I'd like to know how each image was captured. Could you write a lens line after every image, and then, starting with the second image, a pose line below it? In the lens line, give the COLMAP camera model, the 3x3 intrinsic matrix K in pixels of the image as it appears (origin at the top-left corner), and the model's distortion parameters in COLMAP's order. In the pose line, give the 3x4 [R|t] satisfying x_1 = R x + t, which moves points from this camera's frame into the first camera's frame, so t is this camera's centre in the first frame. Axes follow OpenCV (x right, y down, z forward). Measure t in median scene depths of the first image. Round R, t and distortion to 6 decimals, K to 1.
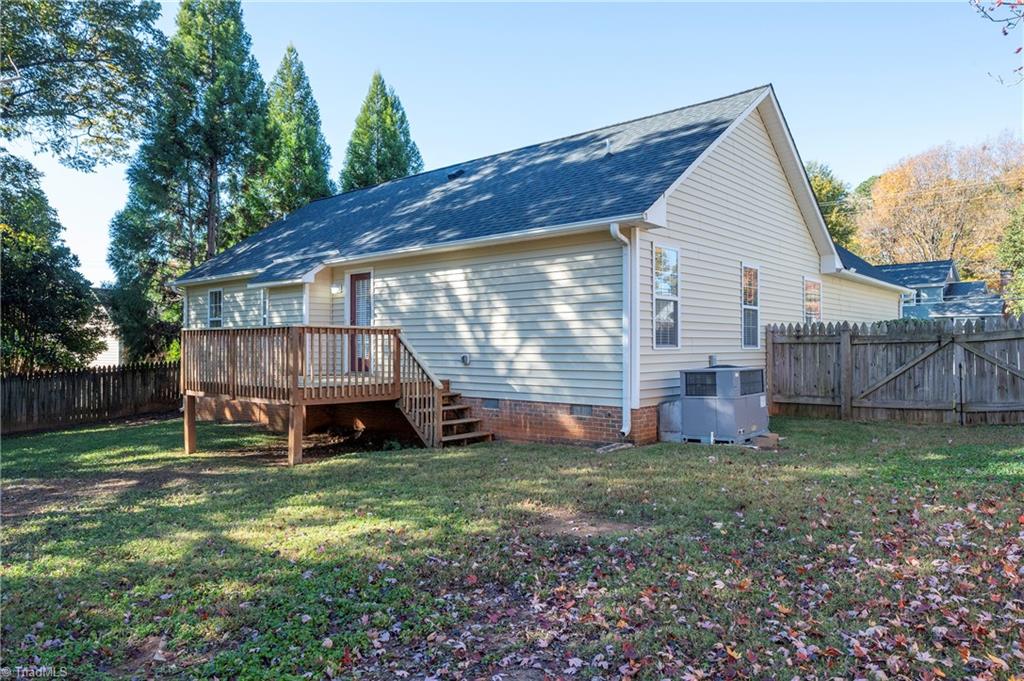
lens RADIAL K [[668.8, 0, 511.9], [0, 668.8, 322.6], [0, 0, 1]] dist [0.007592, 0.002925]
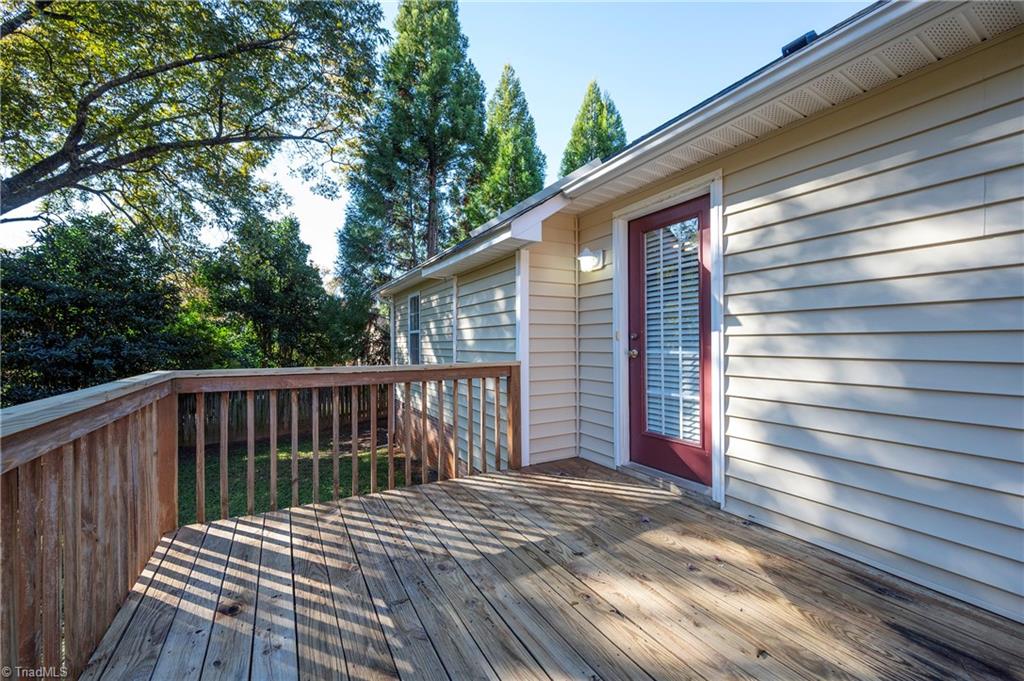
lens RADIAL K [[404.8, 0, 512.0], [0, 404.8, 340.5], [0, 0, 1]] dist [0.024018, -0.000002]
pose [[0.946390, -0.000600, -0.323024, -0.189778], [0.009050, 0.999655, 0.024657, -0.005630], [0.322898, -0.026259, 0.946069, 0.619607]]
